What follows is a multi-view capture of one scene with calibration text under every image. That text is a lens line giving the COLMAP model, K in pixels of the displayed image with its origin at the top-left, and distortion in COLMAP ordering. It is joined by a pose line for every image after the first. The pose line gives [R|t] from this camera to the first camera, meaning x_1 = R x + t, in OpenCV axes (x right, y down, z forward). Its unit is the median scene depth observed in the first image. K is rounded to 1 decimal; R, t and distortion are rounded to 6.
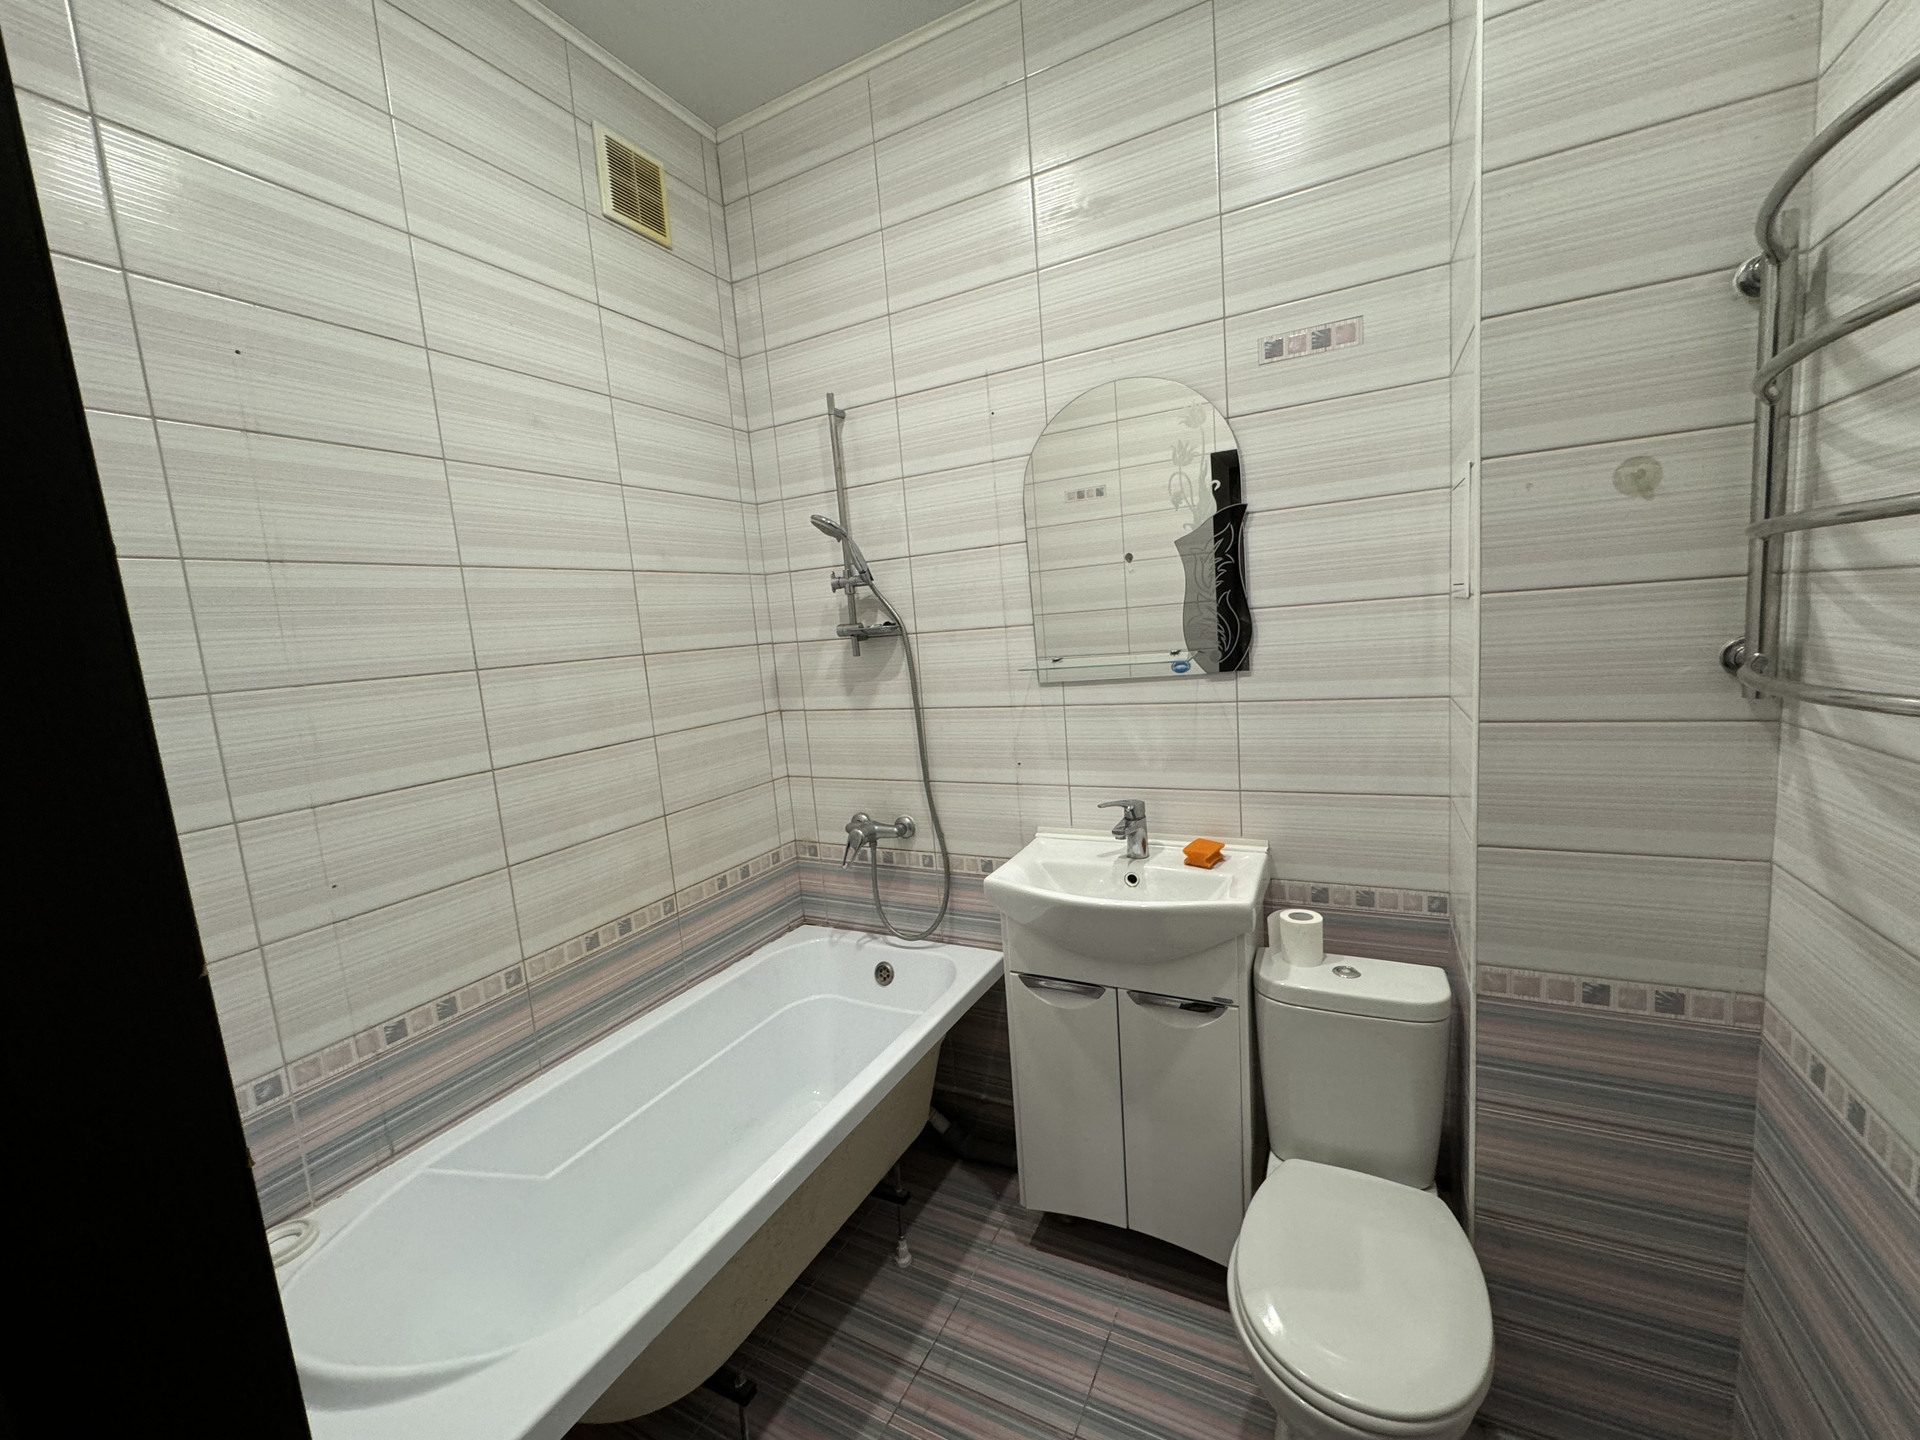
lens RADIAL K [[766.0, 0, 960.0], [0, 766.0, 720.0], [0, 0, 1]] dist [-0.002859, 0.000560]
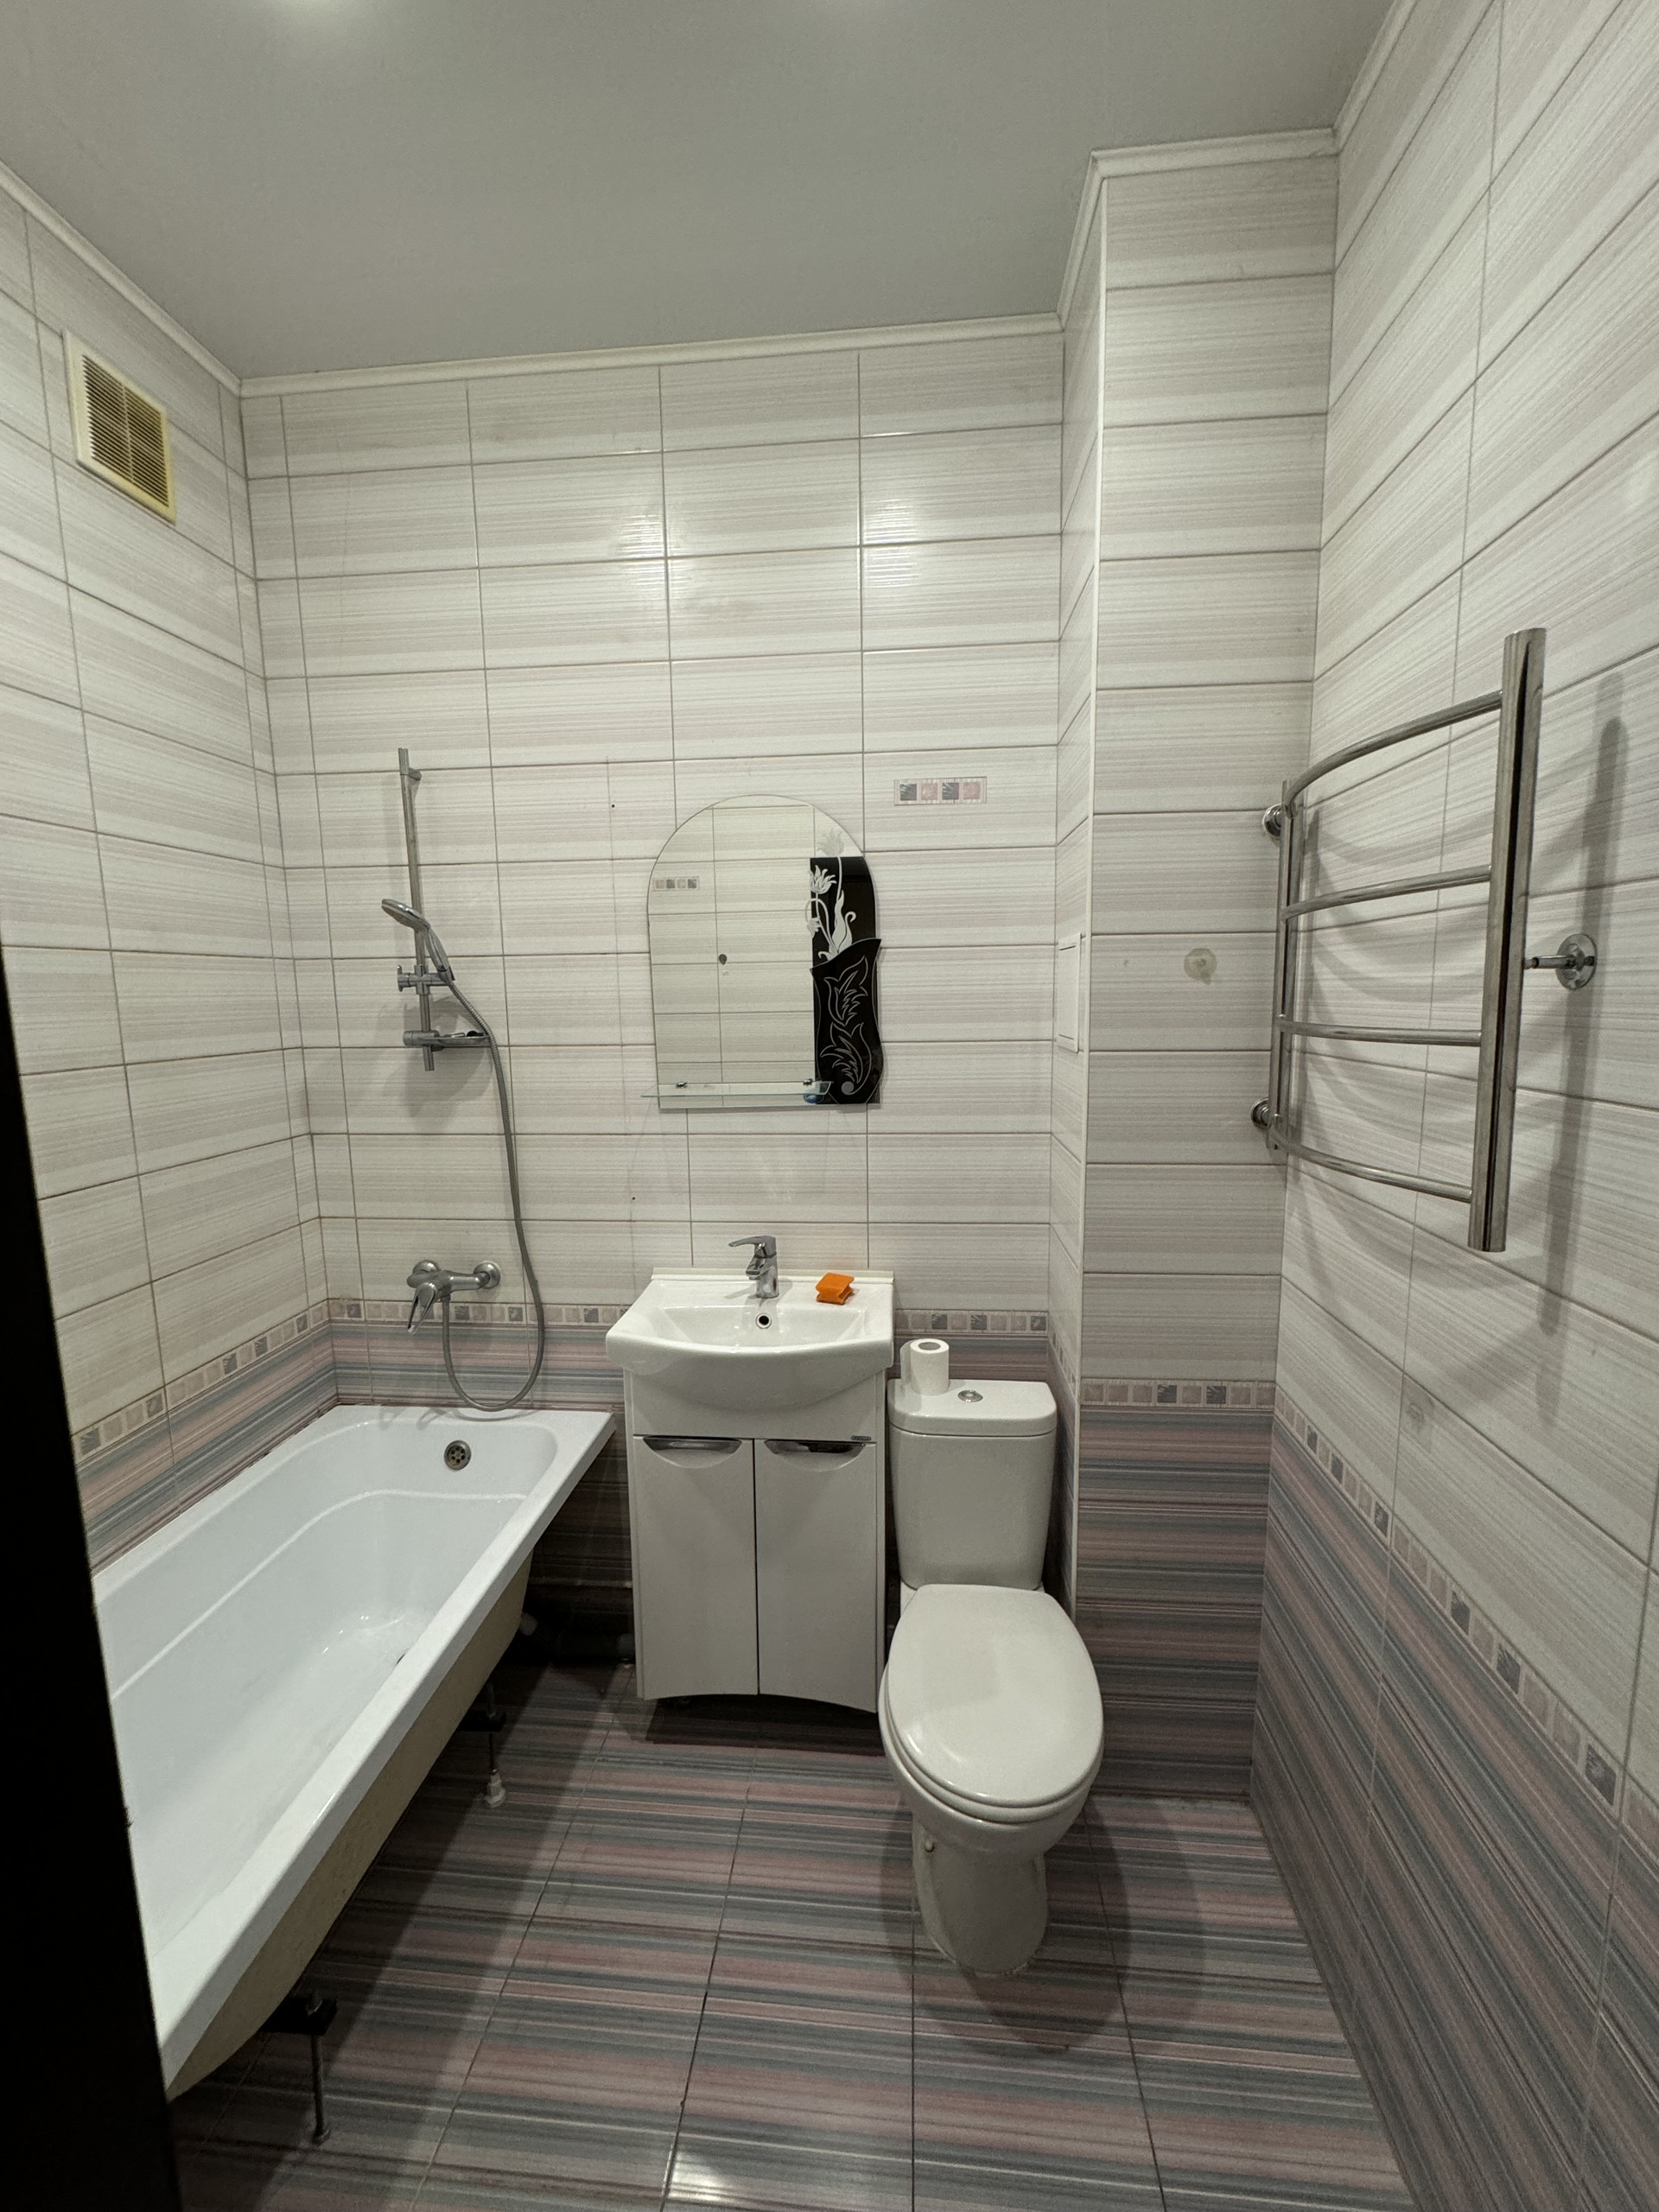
lens RADIAL K [[882.5, 0, 831.9], [0, 882.5, 1104.3], [0, 0, 1]] dist [-0.002859, 0.000560]
pose [[0.923549, 0.014013, 0.383225, -0.116339], [-0.008312, 0.999829, -0.016529, -0.041375], [-0.383391, 0.012080, 0.923507, -0.042319]]
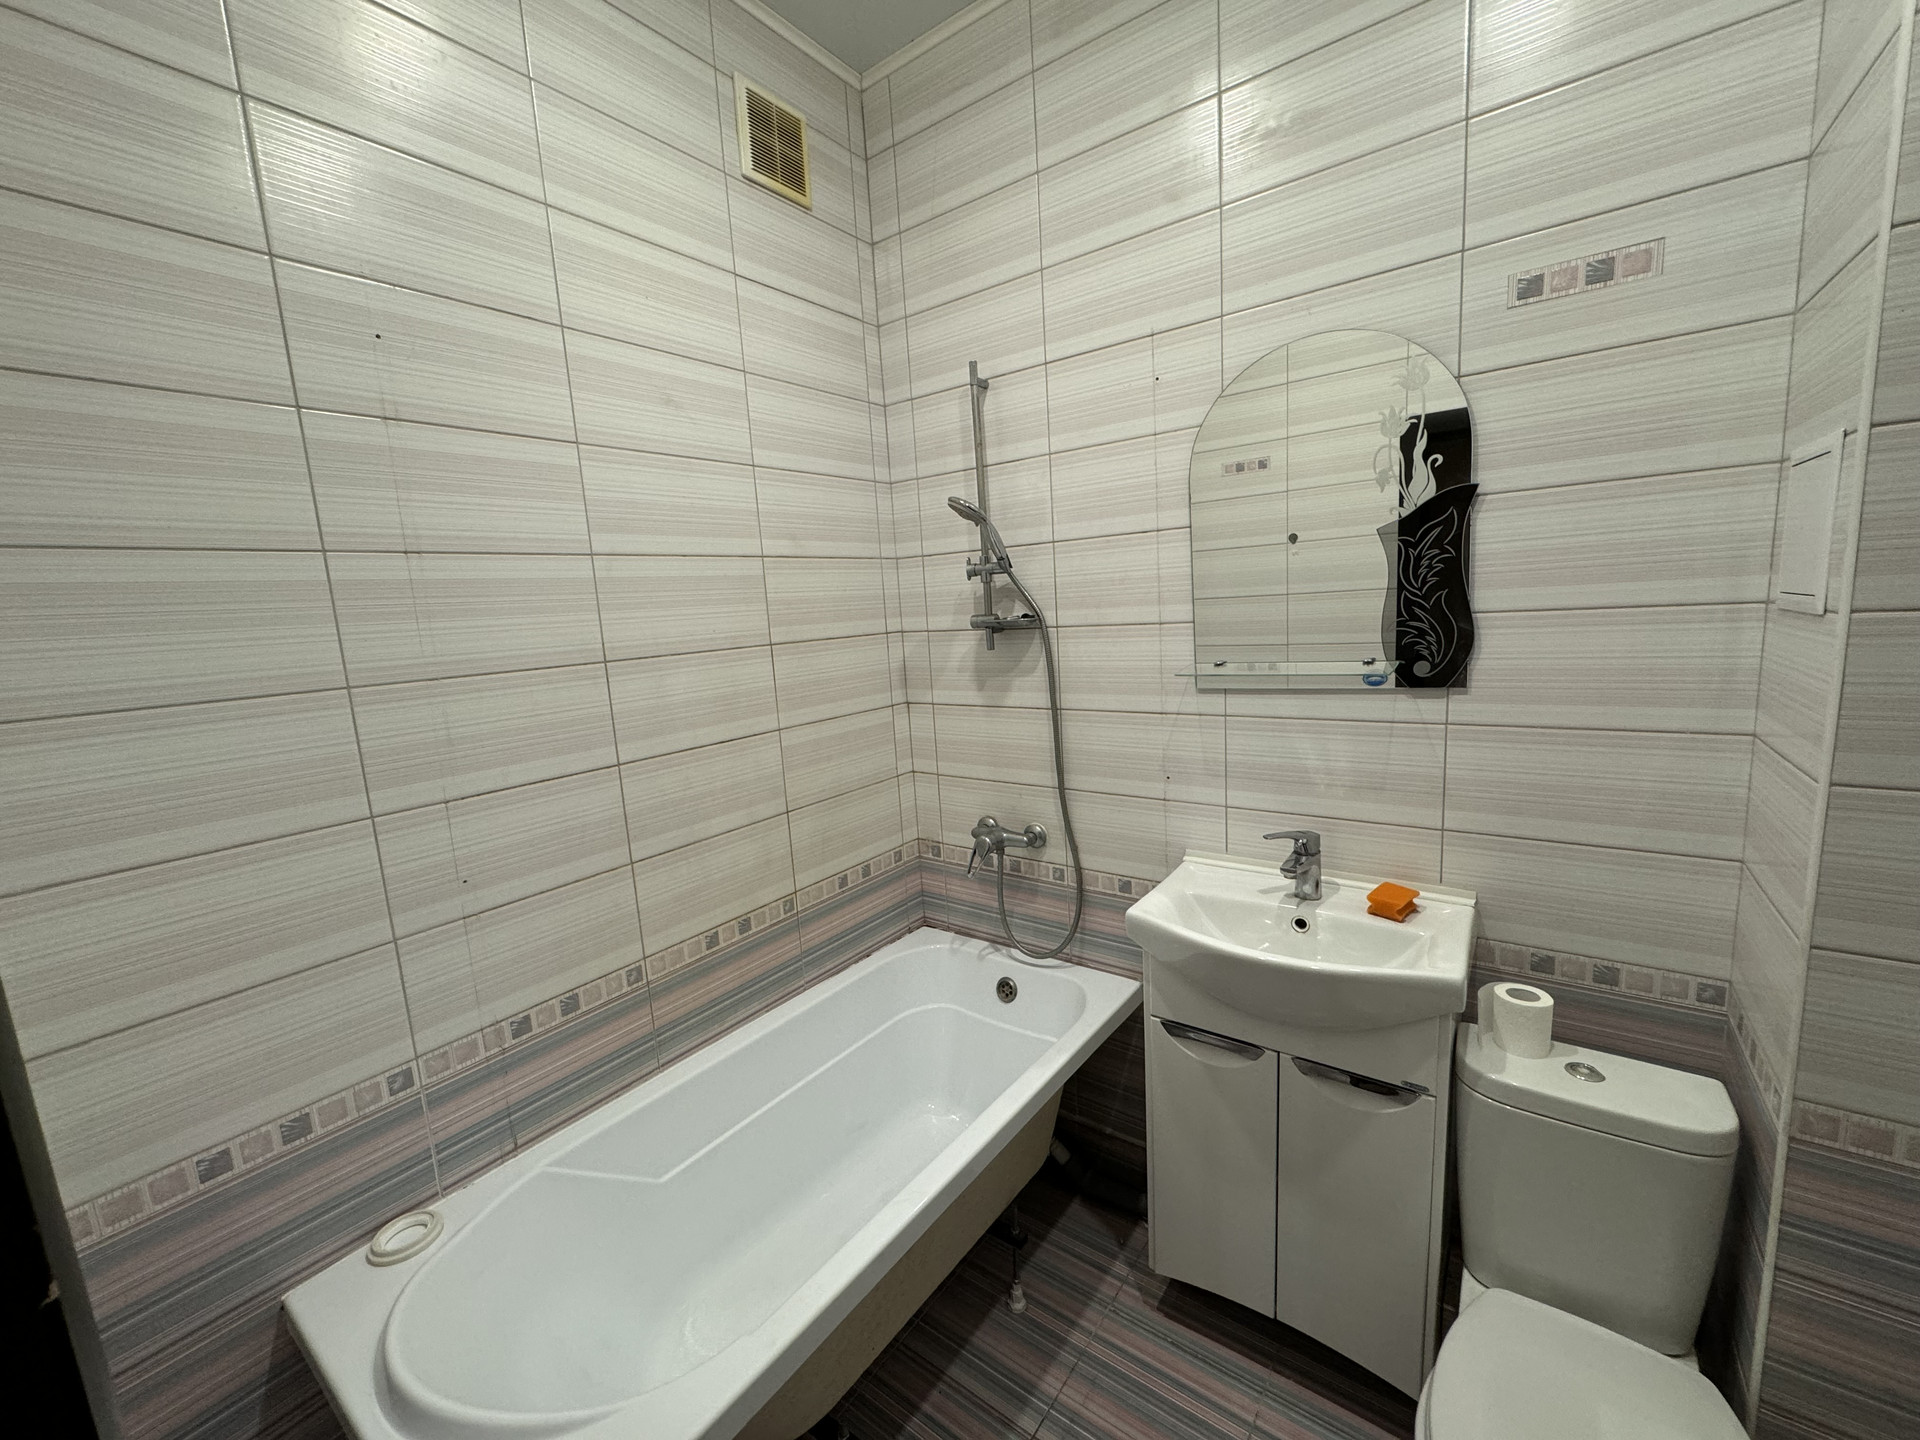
lens RADIAL K [[766.0, 0, 960.0], [0, 766.0, 720.0], [0, 0, 1]] dist [-0.002859, 0.000560]
pose [[0.986751, 0.042301, -0.156633, -0.027570], [-0.036575, 0.998559, 0.039261, -0.039958], [0.158068, -0.033012, 0.986876, 0.094849]]
